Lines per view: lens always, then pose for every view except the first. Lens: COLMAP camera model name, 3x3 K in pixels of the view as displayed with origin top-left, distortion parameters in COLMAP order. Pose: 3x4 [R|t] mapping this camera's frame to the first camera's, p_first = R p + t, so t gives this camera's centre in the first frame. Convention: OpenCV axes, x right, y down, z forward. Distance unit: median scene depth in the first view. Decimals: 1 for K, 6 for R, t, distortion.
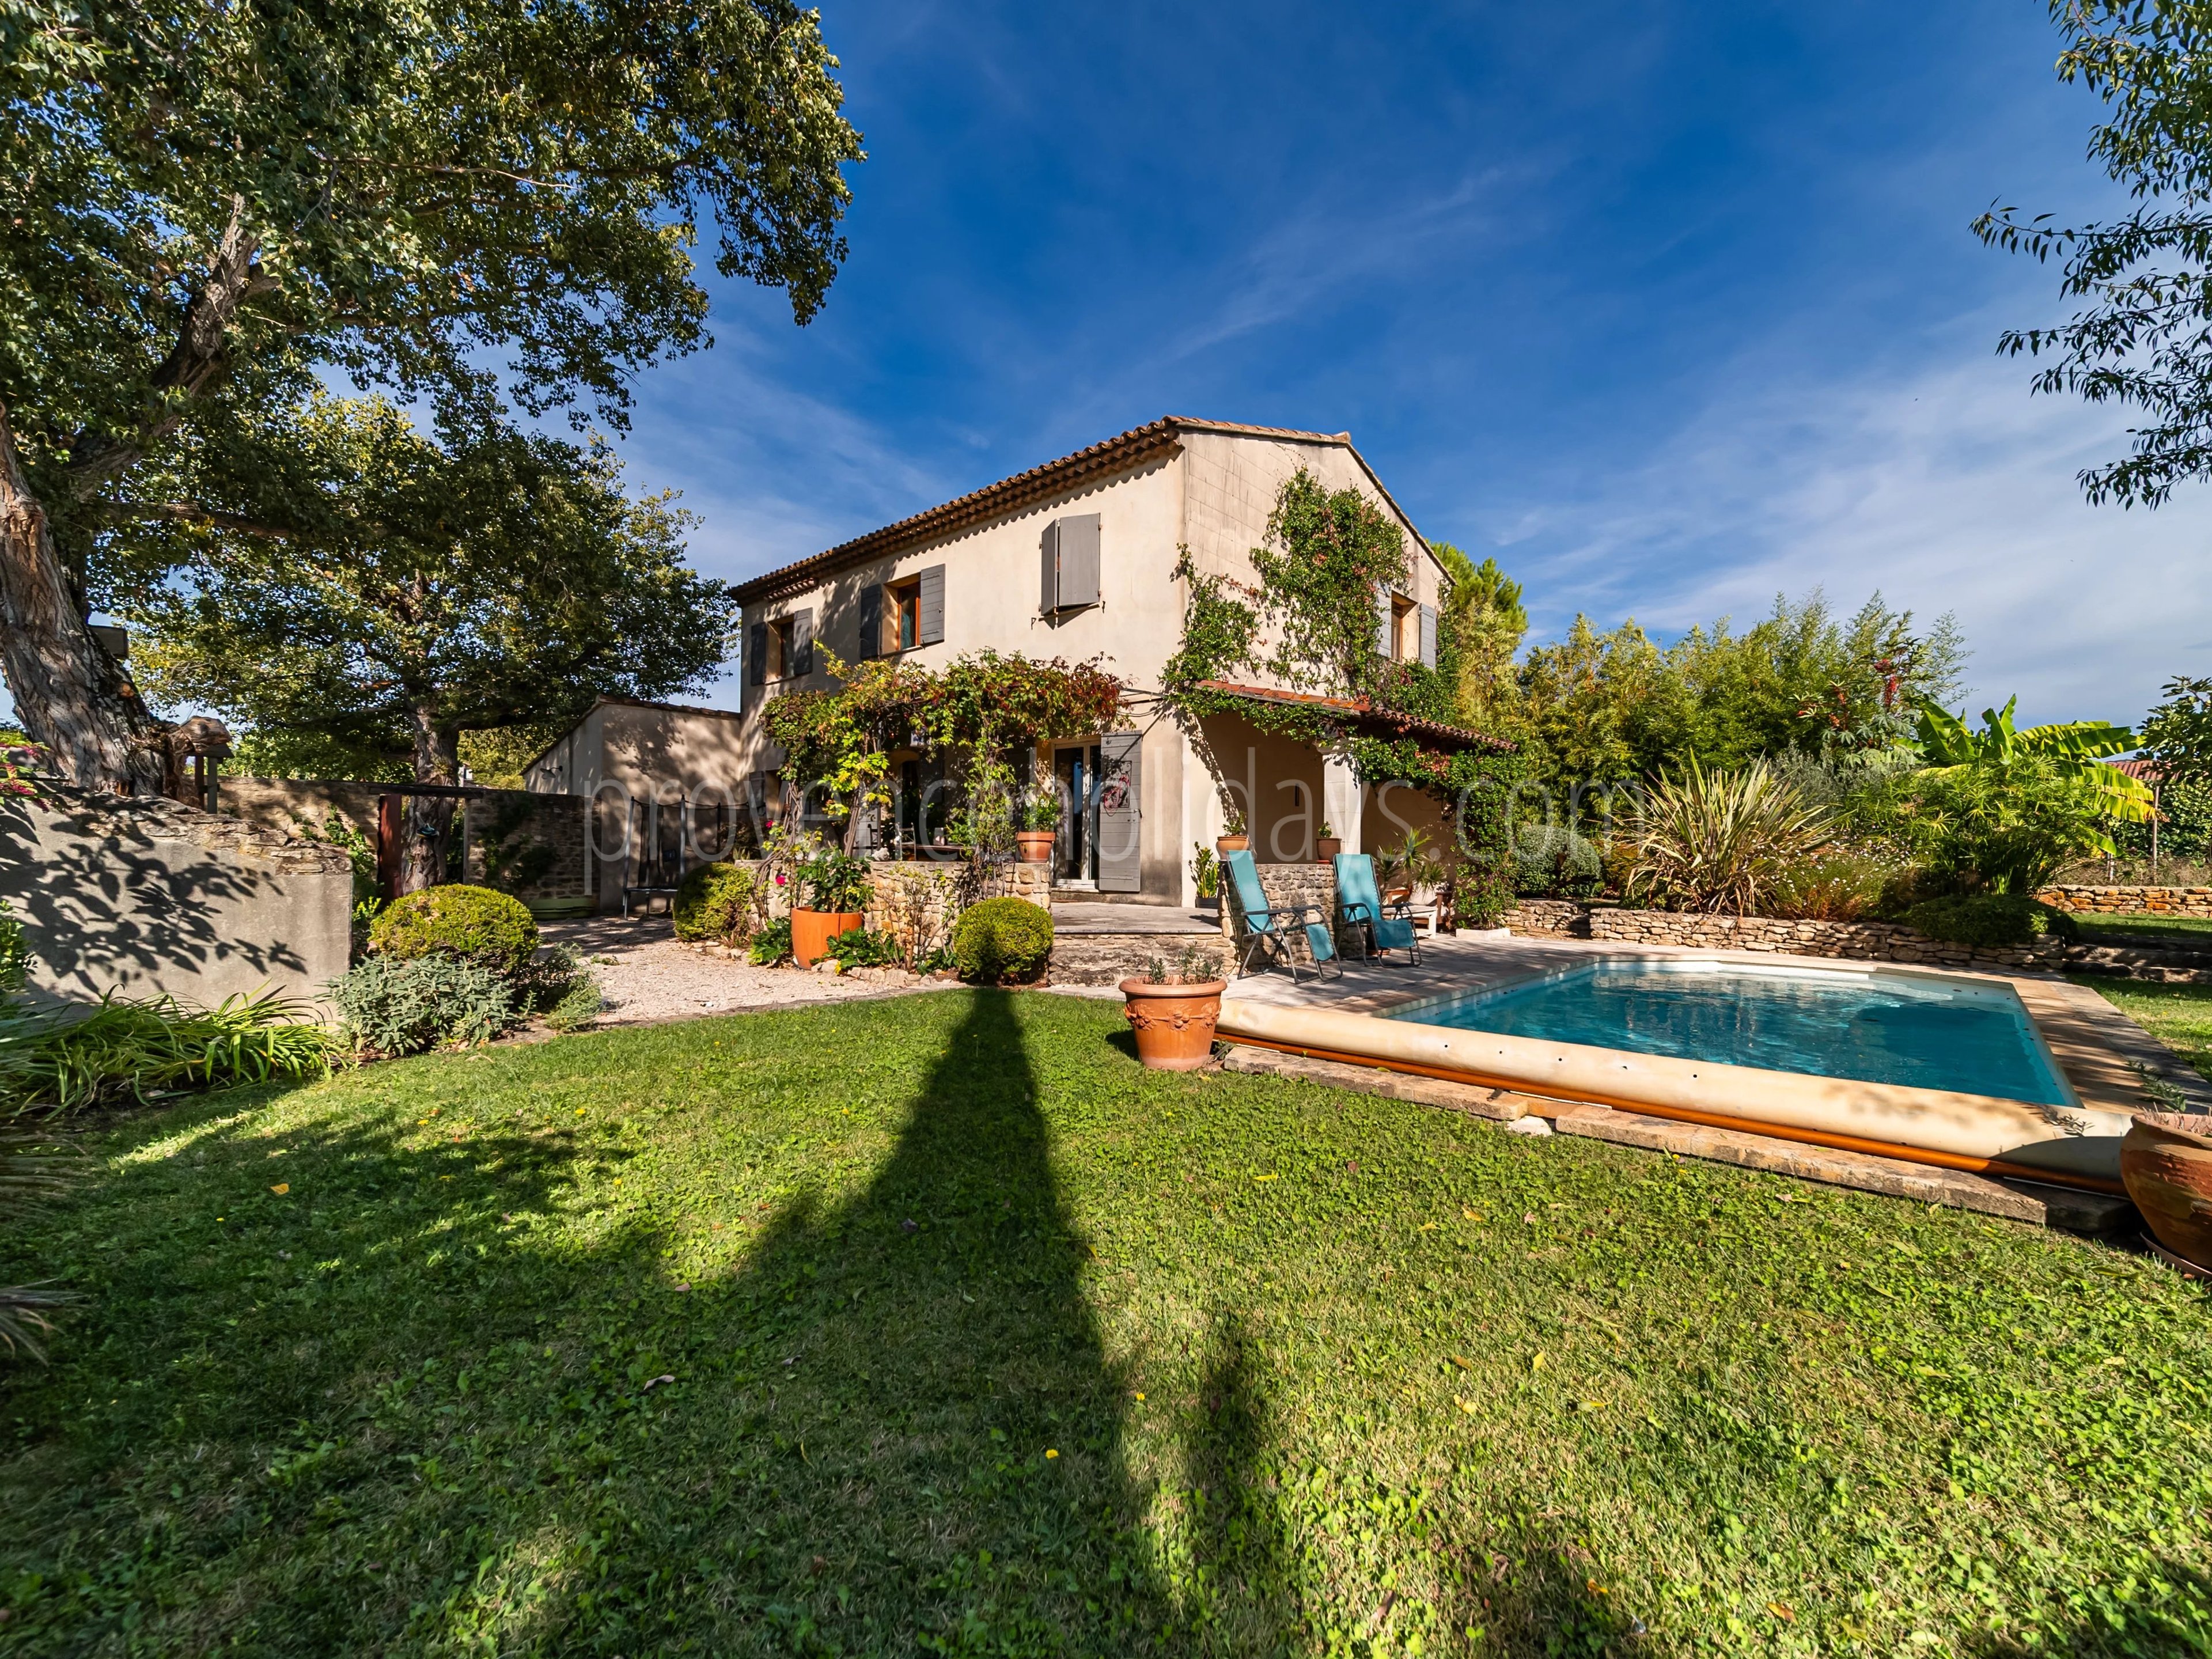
lens RADIAL K [[885.8, 0, 1110.0], [0, 885.8, 840.6], [0, 0, 1]] dist [-0.002315, -0.000389]
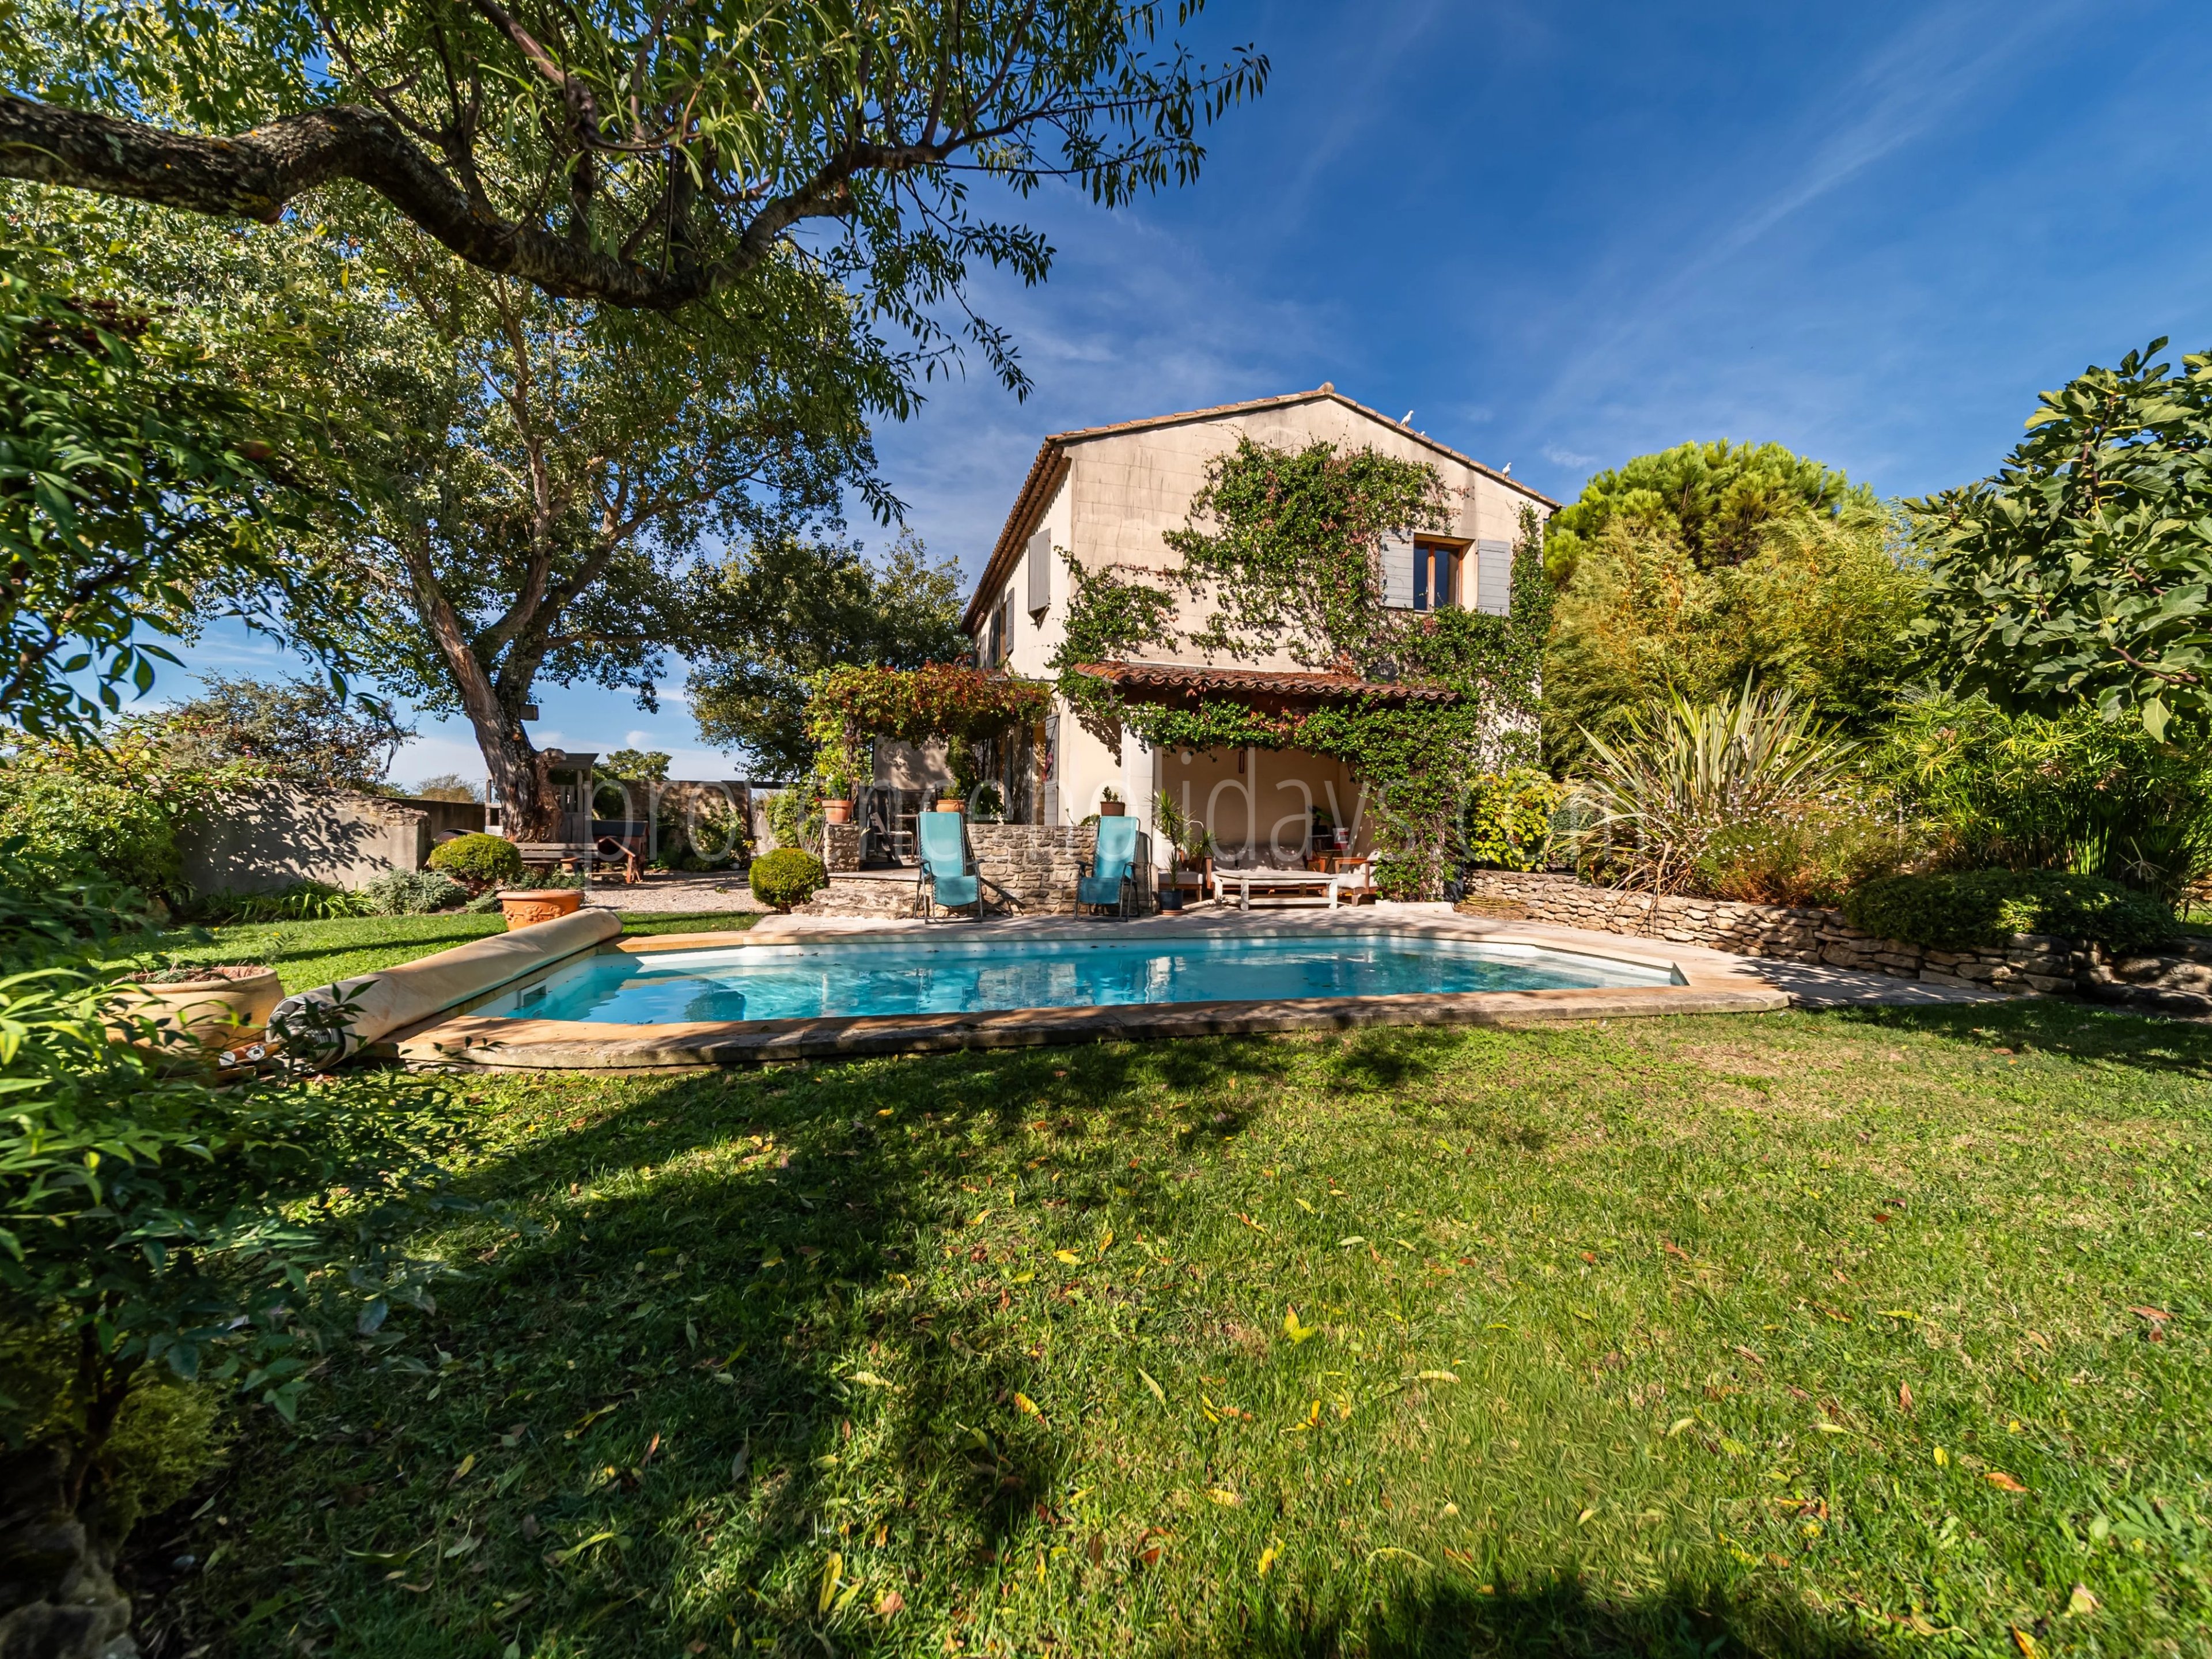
lens RADIAL K [[840.8, 0, 1102.3], [0, 840.8, 826.8], [0, 0, 1]] dist [-0.002149, 0.000140]
pose [[0.835281, -0.004066, -0.549809, 0.657790], [0.006842, 0.999972, 0.003000, 0.019491], [0.549781, -0.006268, 0.835285, 0.118778]]
